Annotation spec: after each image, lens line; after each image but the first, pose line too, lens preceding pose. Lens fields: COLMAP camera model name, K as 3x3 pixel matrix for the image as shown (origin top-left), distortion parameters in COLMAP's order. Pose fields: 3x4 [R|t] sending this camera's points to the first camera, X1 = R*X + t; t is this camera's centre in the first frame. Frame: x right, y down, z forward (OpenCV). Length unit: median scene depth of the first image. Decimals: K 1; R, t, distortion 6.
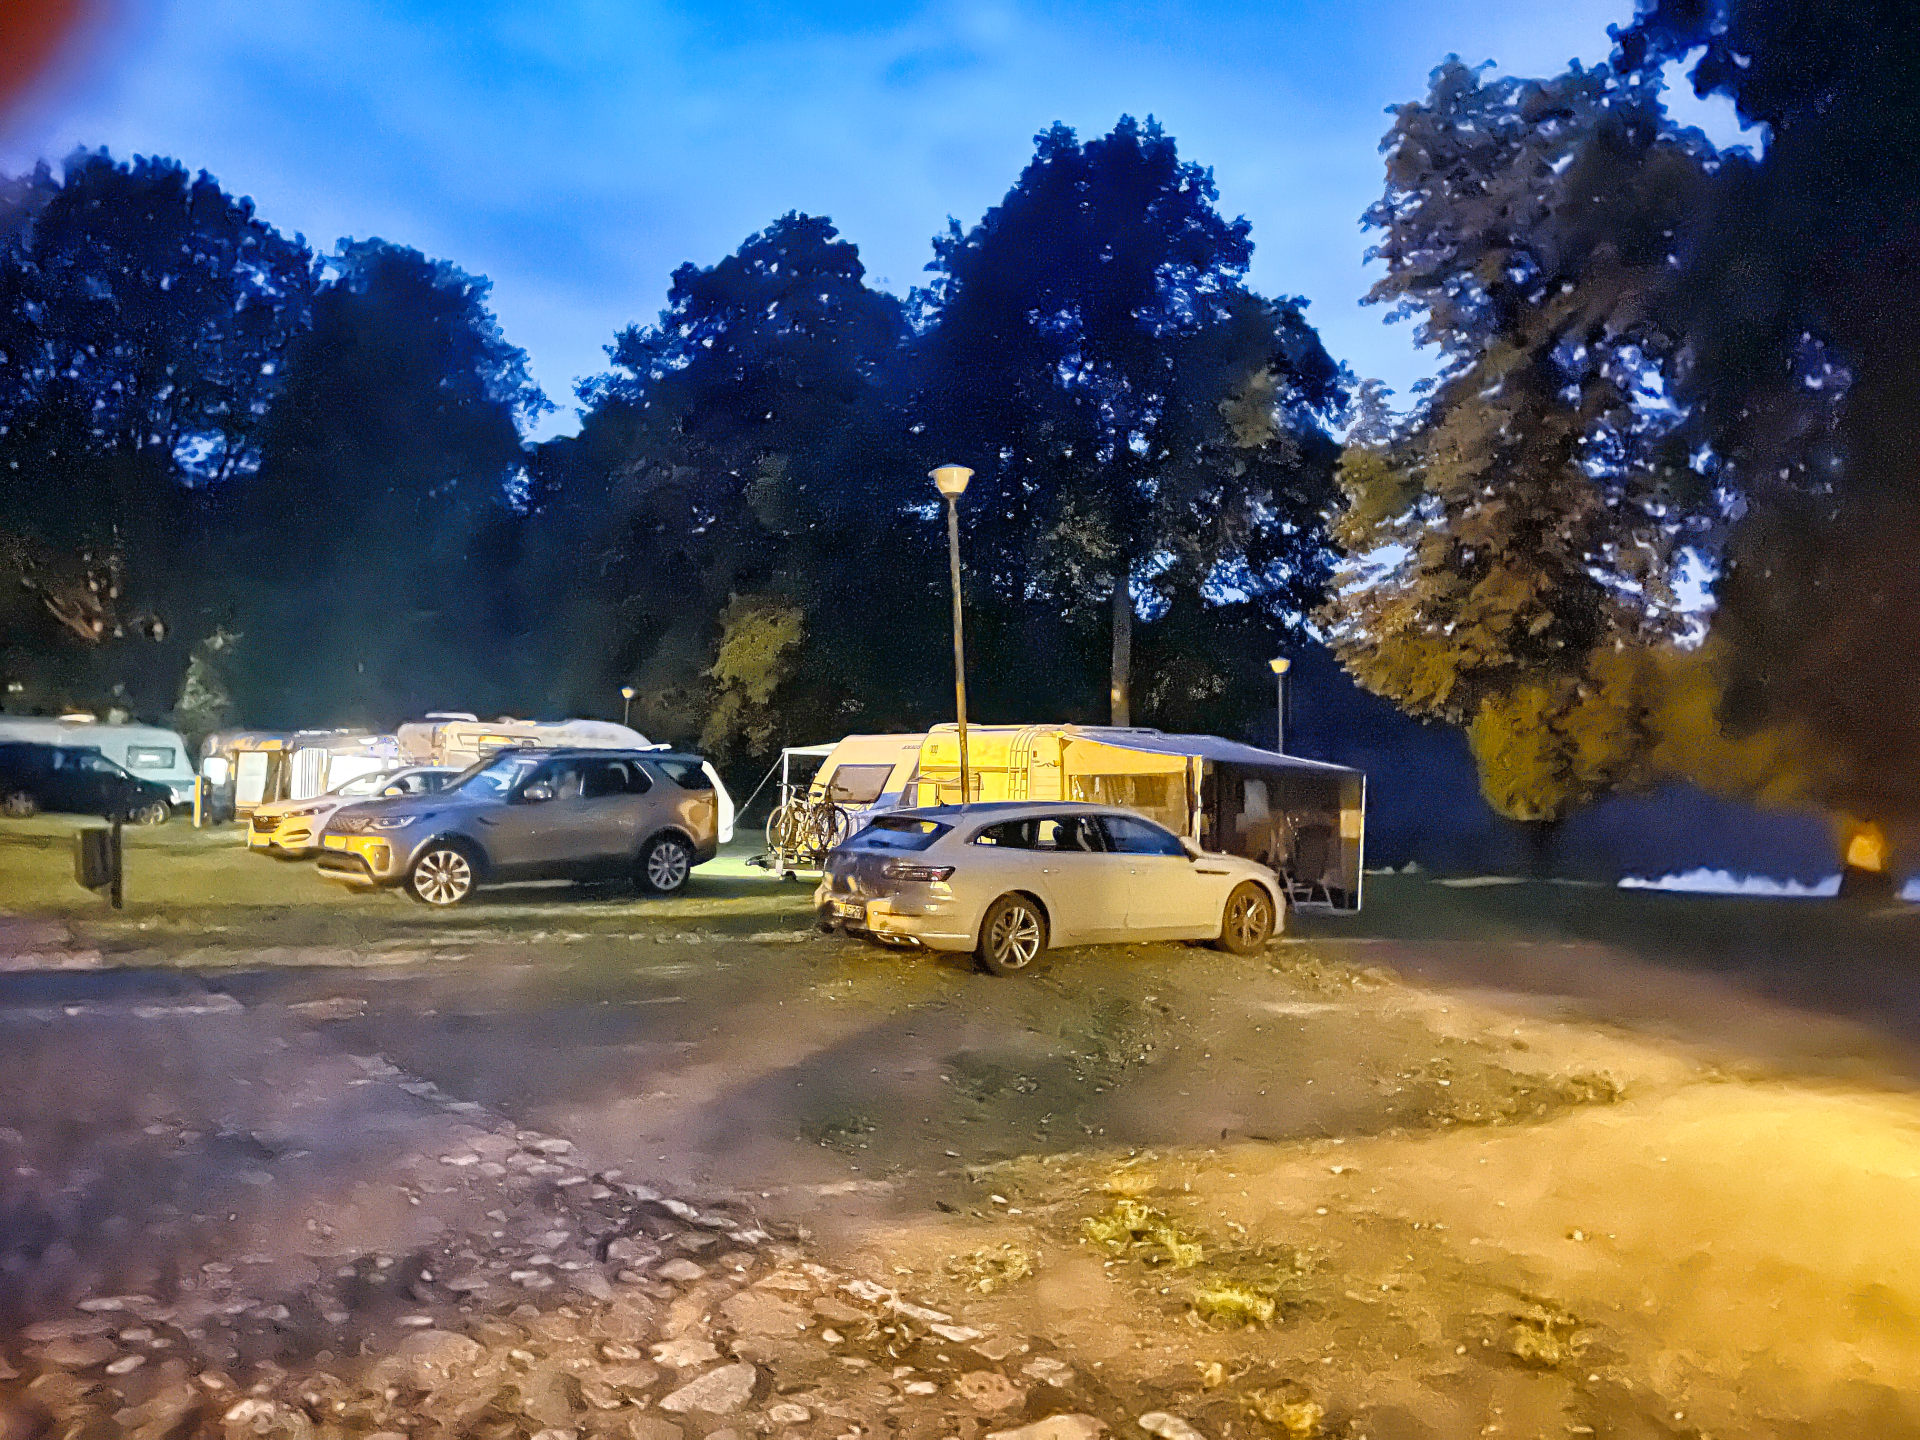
lens RADIAL K [[1463.5, 0, 960.0], [0, 1463.5, 720.0], [0, 0, 1]] dist [0.020847, 0.004938]
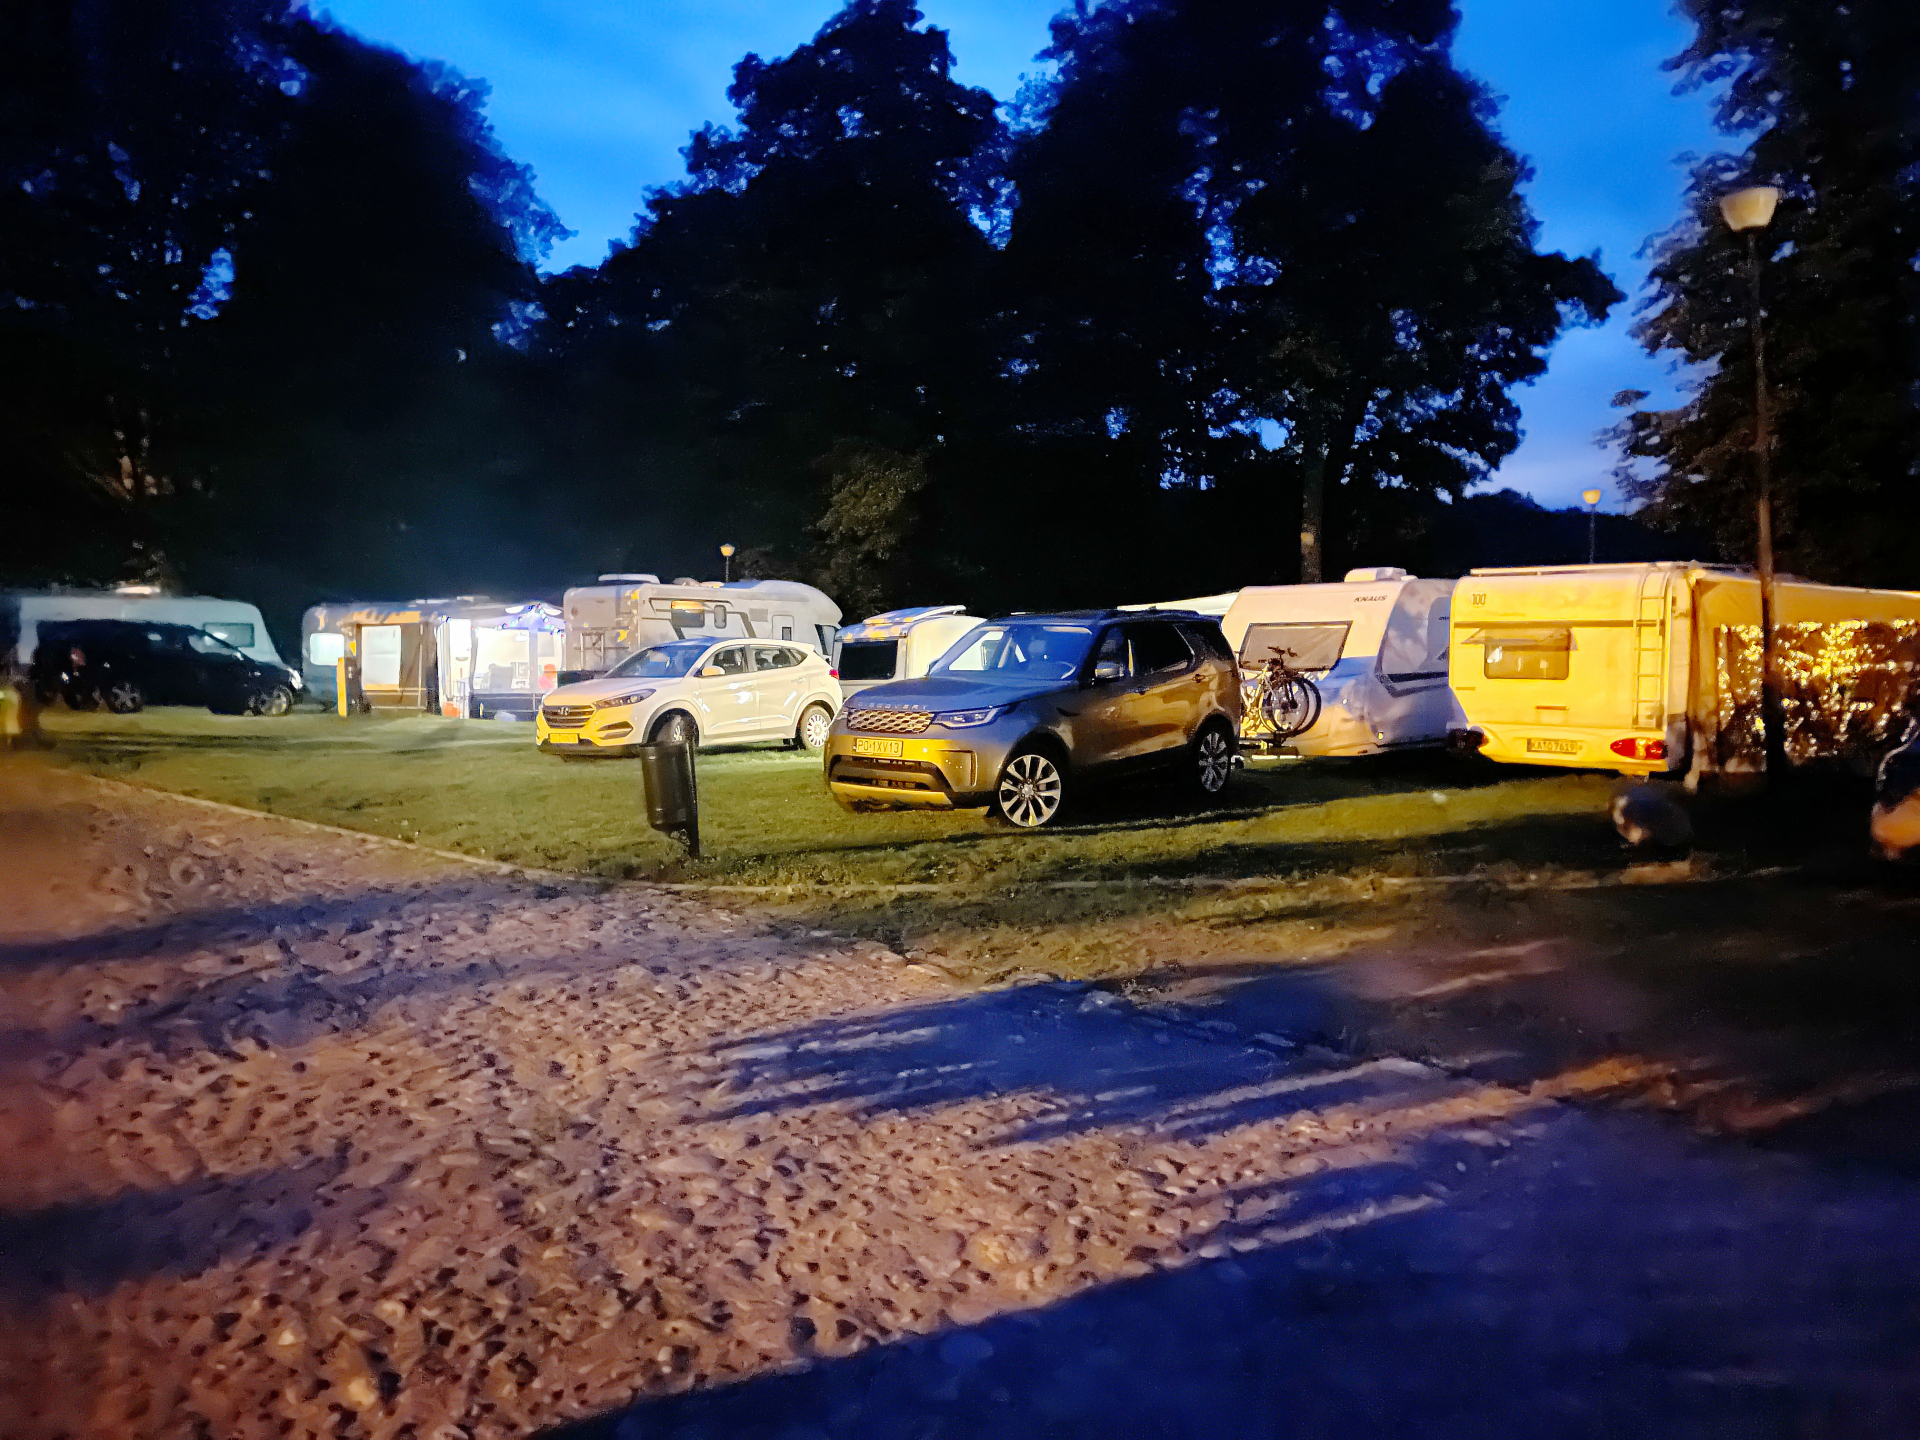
lens RADIAL K [[1463.5, 0, 960.0], [0, 1463.5, 720.0], [0, 0, 1]] dist [0.020847, 0.004938]
pose [[0.997800, -0.028806, 0.059707, -0.191266], [0.022855, 0.994917, 0.098066, 0.000331], [-0.062228, -0.096486, 0.993387, 0.127874]]
